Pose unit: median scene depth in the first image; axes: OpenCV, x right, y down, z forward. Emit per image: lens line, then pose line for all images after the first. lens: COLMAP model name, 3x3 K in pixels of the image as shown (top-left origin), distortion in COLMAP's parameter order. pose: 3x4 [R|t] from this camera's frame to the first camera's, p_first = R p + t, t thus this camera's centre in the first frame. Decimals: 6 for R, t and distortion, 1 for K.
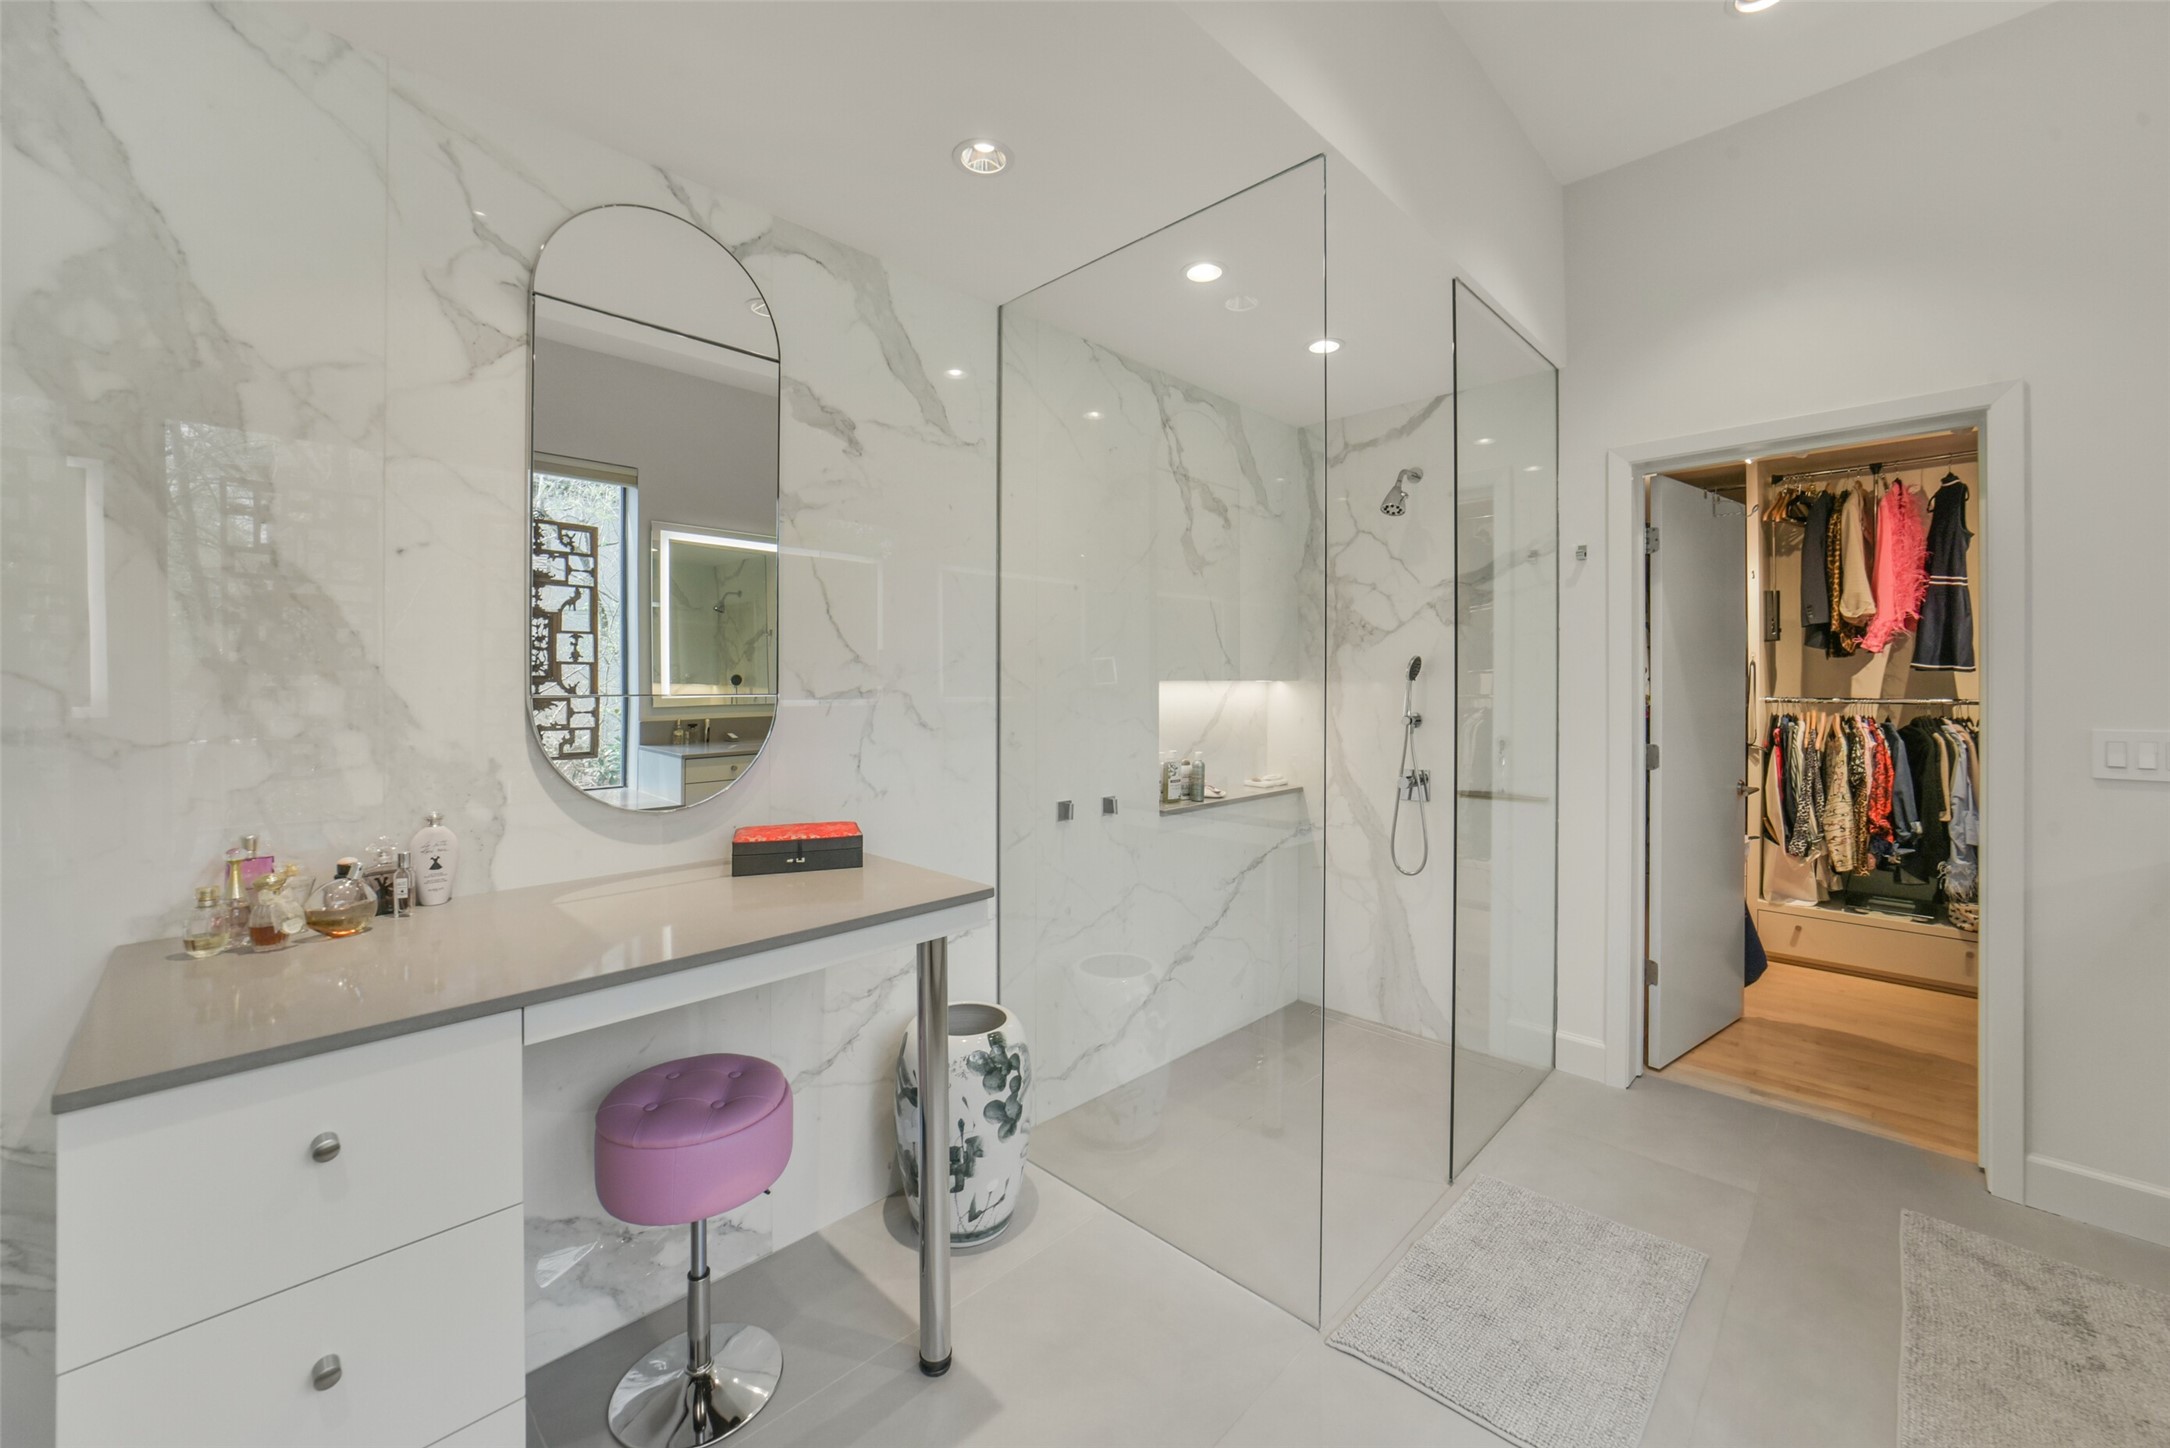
lens RADIAL K [[841.4, 0, 1081.1], [0, 841.4, 687.8], [0, 0, 1]] dist [-0.034024, 0.008681]
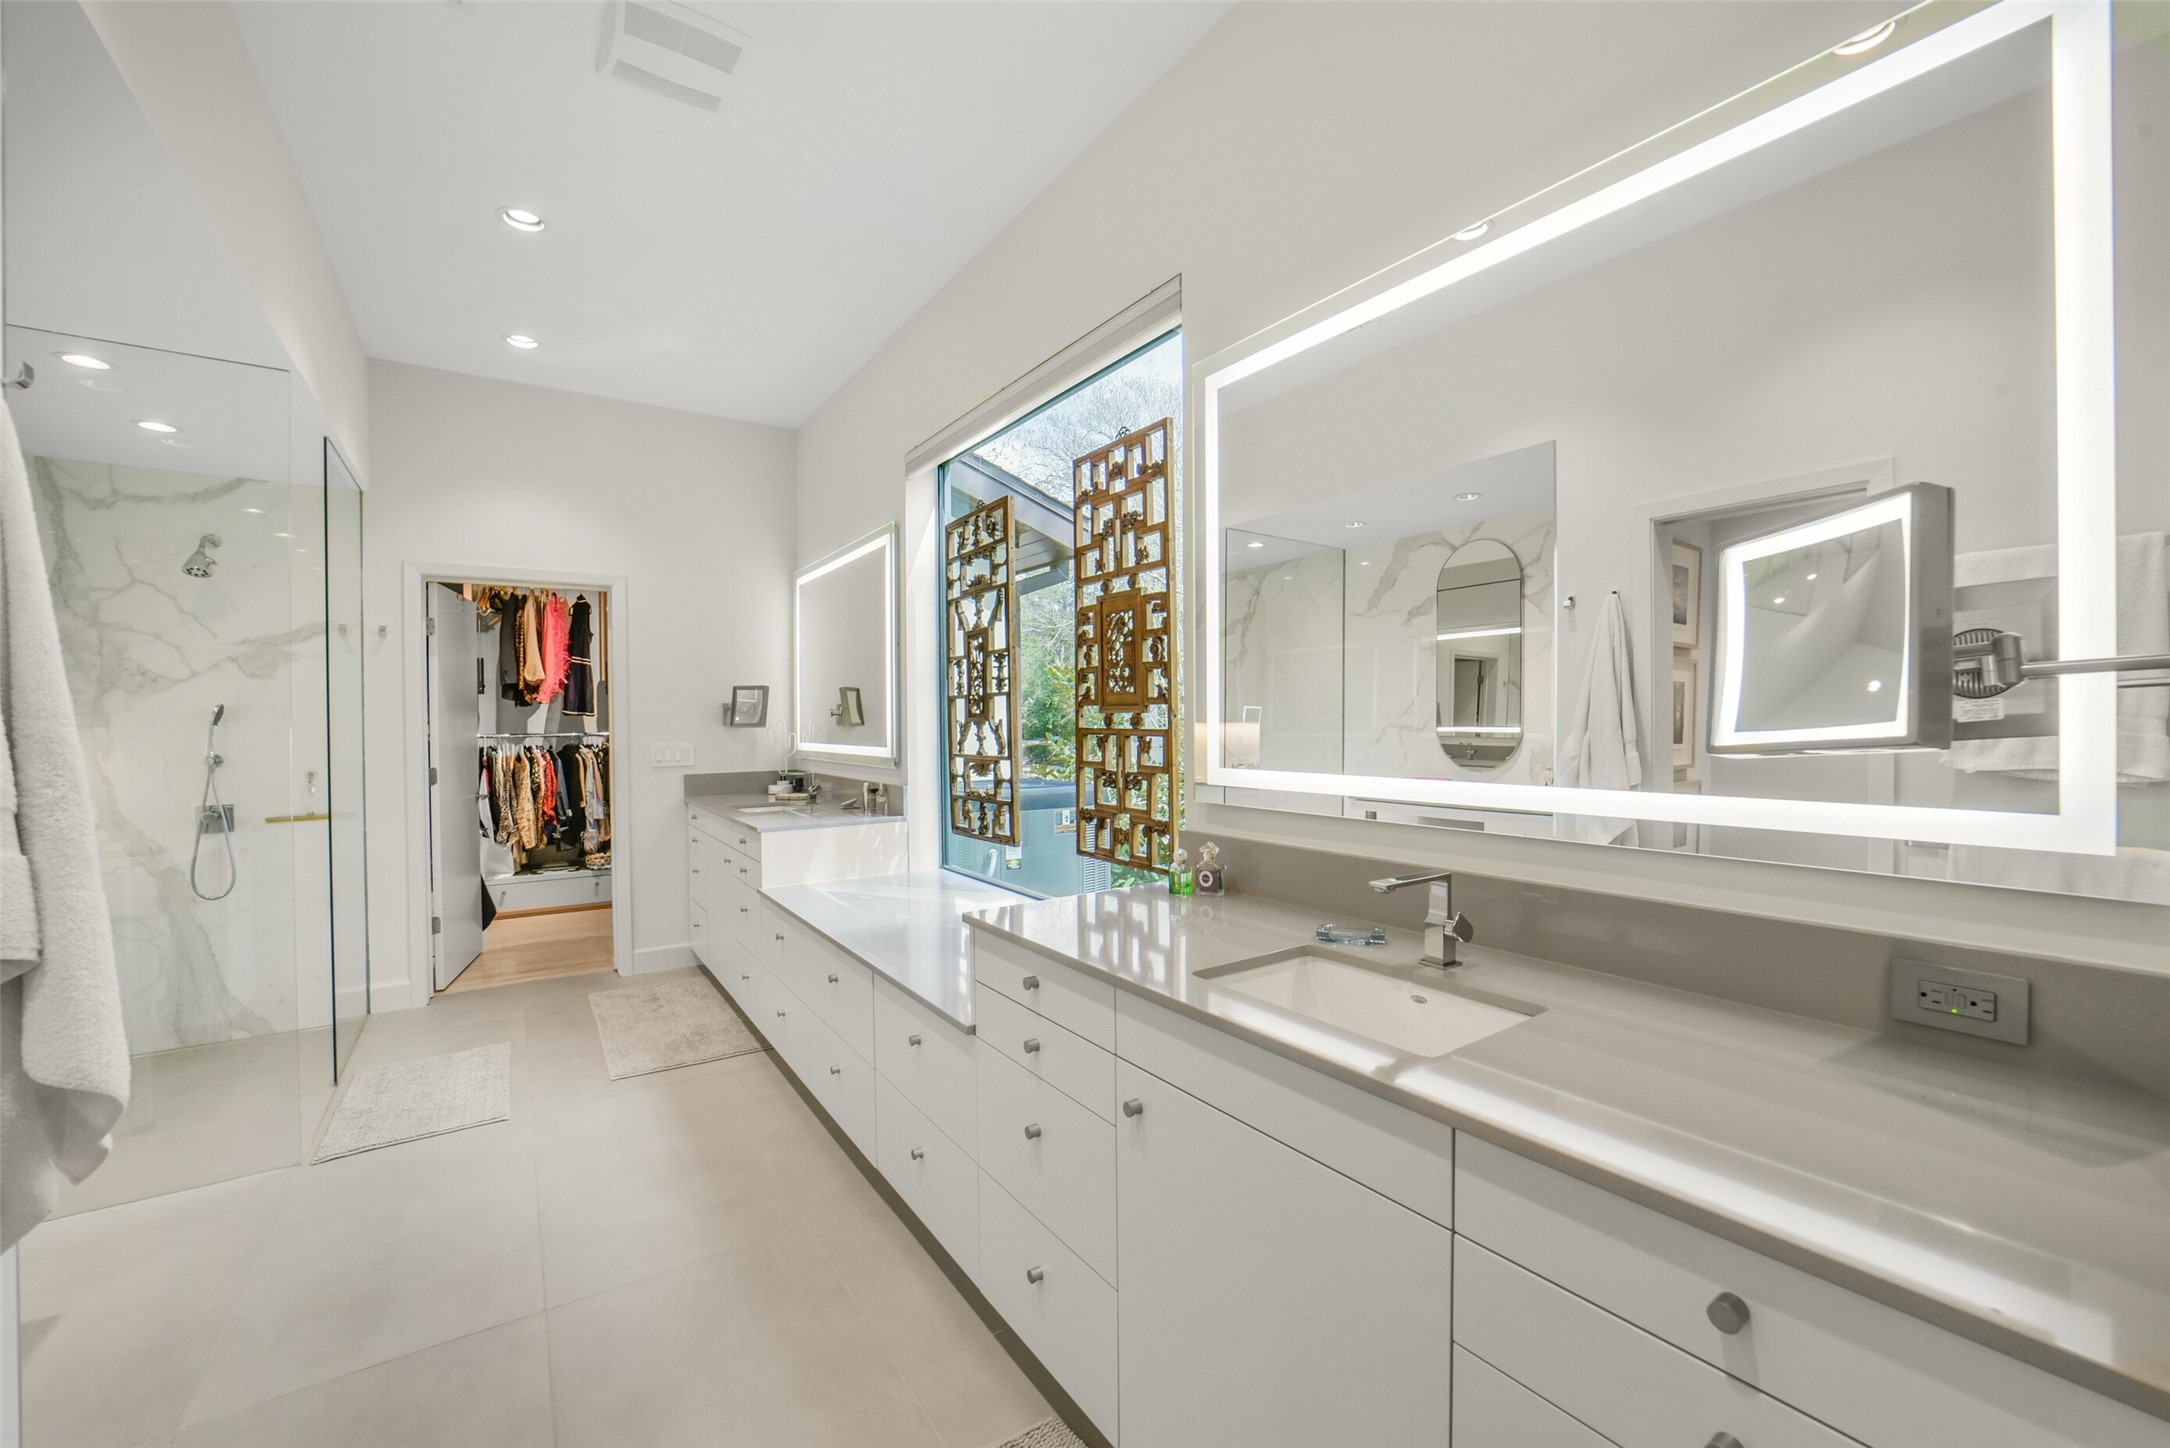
lens RADIAL K [[865.4, 0, 1098.2], [0, 865.4, 723.5], [0, 0, 1]] dist [-0.040648, 0.010212]
pose [[0.179438, -0.008413, 0.983733, -0.425748], [0.012483, 0.999902, 0.006275, -0.003075], [-0.983690, 0.011154, 0.179526, -0.315185]]
